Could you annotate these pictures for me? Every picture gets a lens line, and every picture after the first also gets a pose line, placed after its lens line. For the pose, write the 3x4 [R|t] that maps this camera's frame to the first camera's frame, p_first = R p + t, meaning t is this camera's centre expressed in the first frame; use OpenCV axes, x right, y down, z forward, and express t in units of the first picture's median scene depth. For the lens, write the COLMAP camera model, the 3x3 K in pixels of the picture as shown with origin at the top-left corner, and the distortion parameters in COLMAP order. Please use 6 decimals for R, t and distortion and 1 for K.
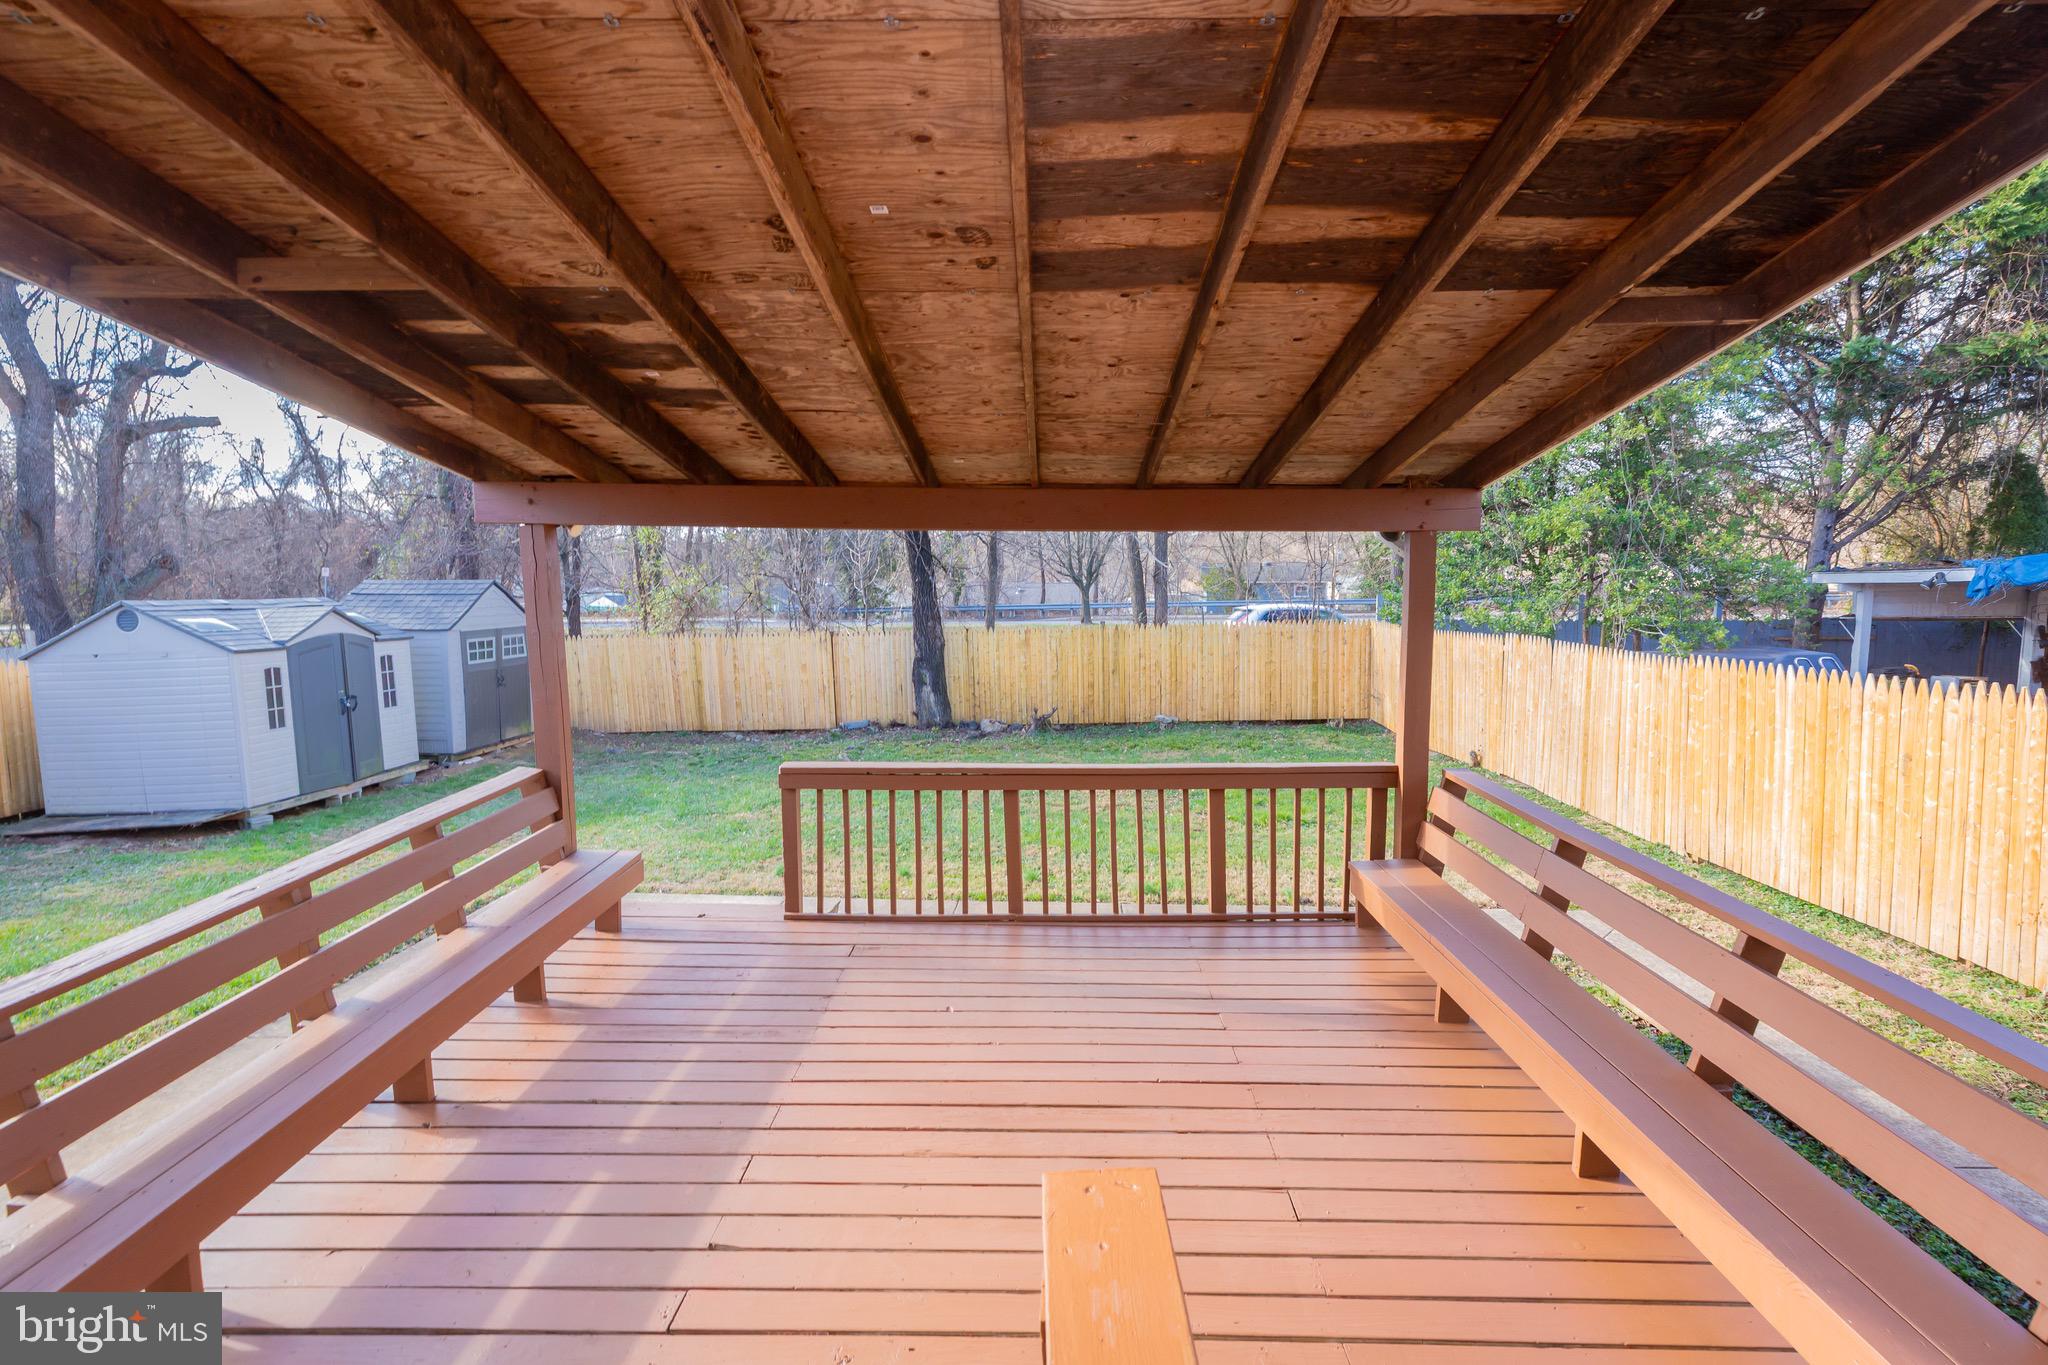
lens RADIAL K [[937.6, 0, 1024.0], [0, 937.6, 682.5], [0, 0, 1]] dist [0.001818, -0.000404]
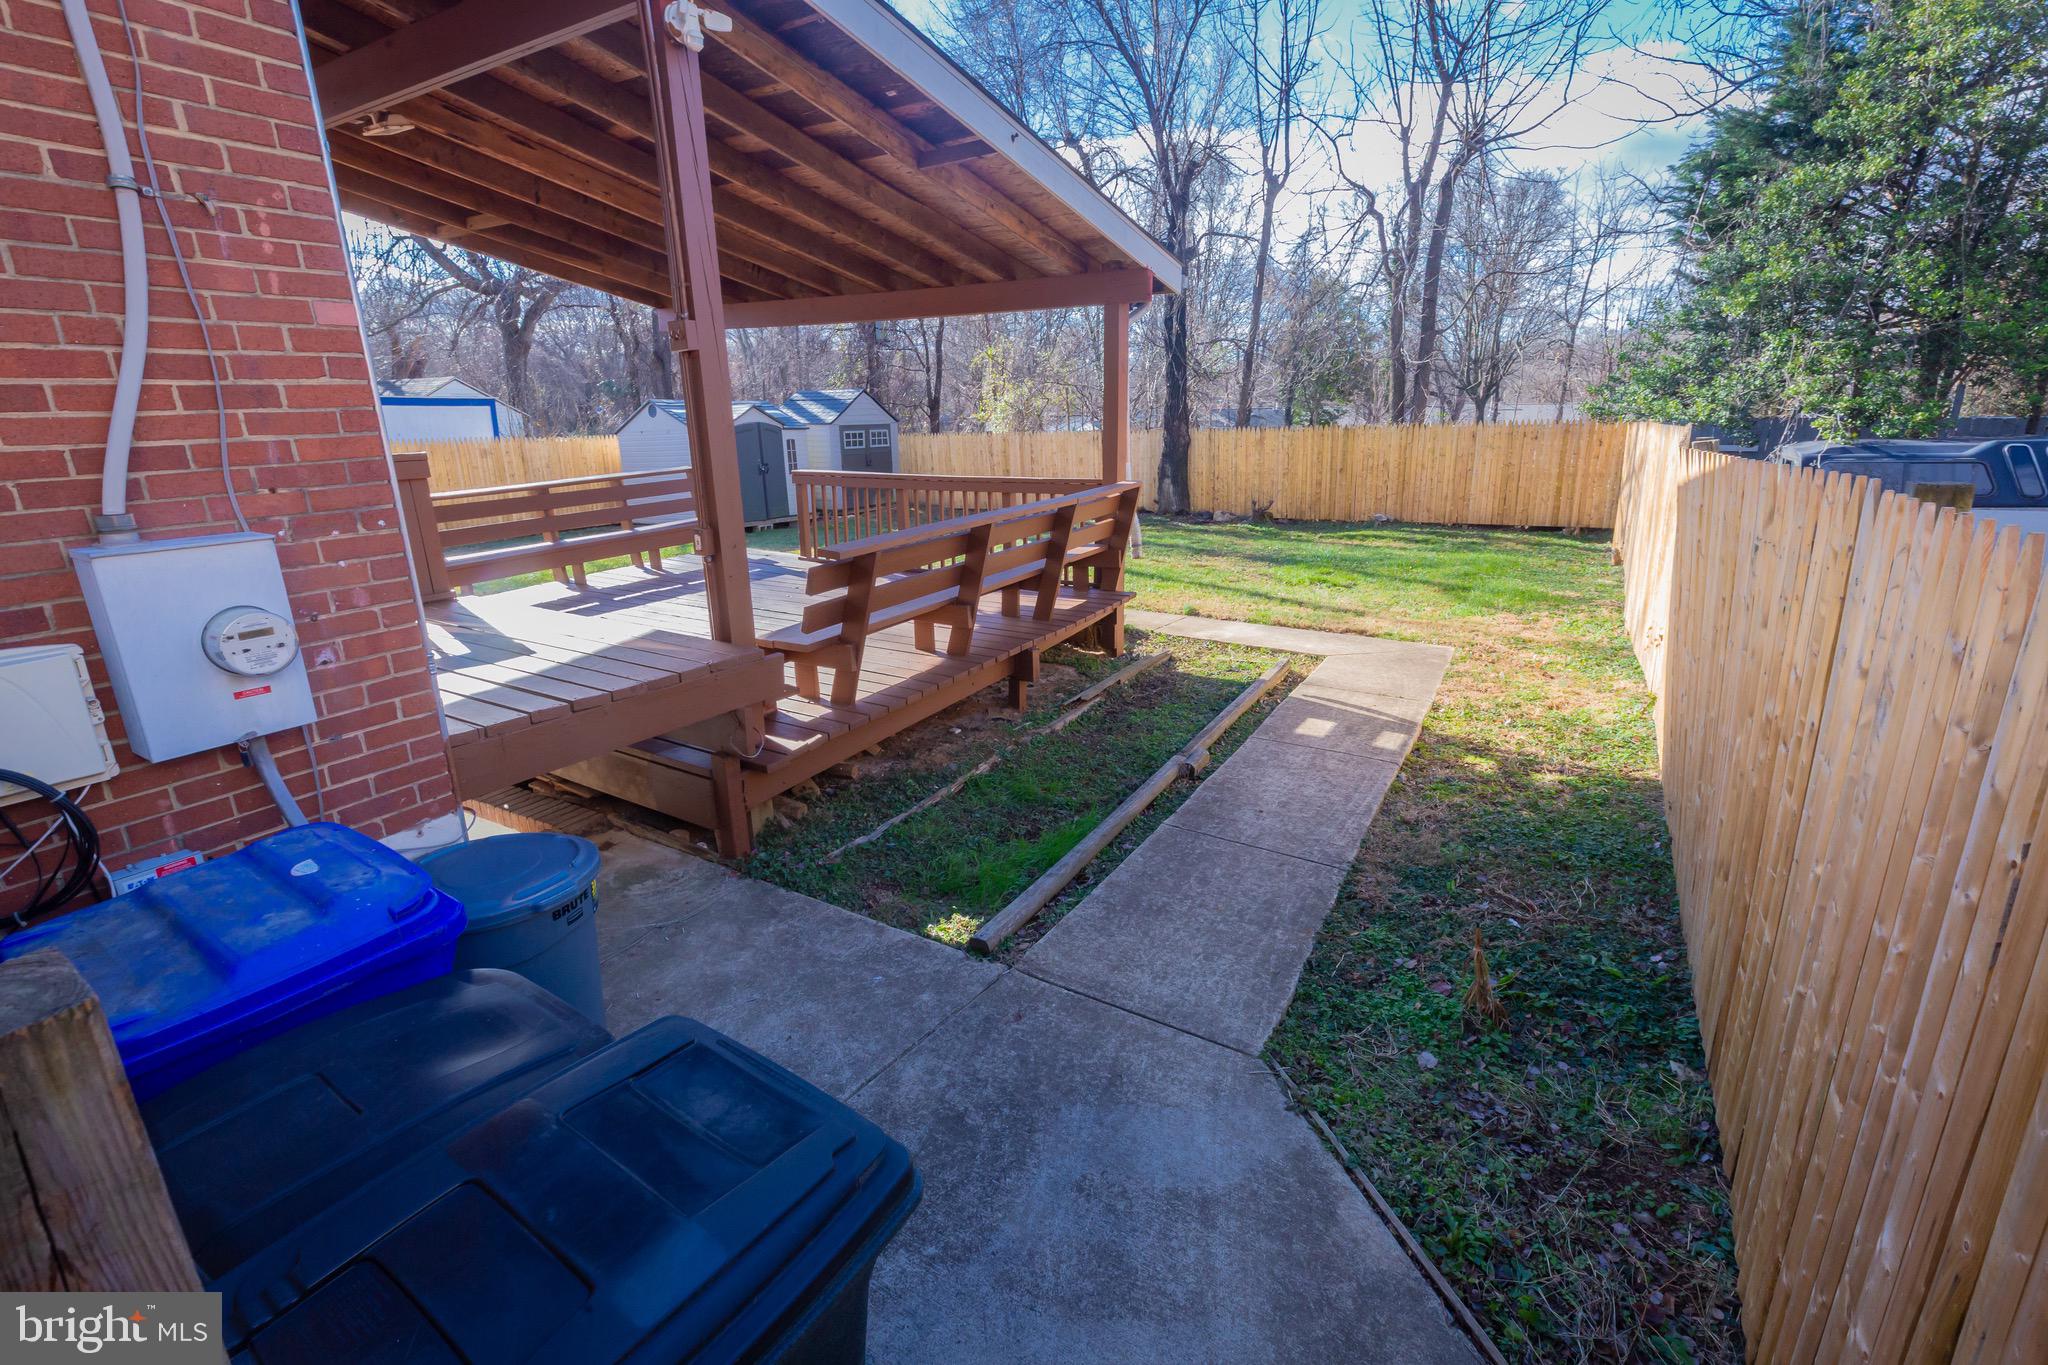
lens RADIAL K [[937.6, 0, 1024.0], [0, 937.6, 682.5], [0, 0, 1]] dist [0.001818, -0.000404]
pose [[0.850868, 0.137533, -0.507058, 0.366487], [-0.048961, 0.981685, 0.184111, 0.046594], [0.523092, -0.131828, 0.842019, -0.108554]]
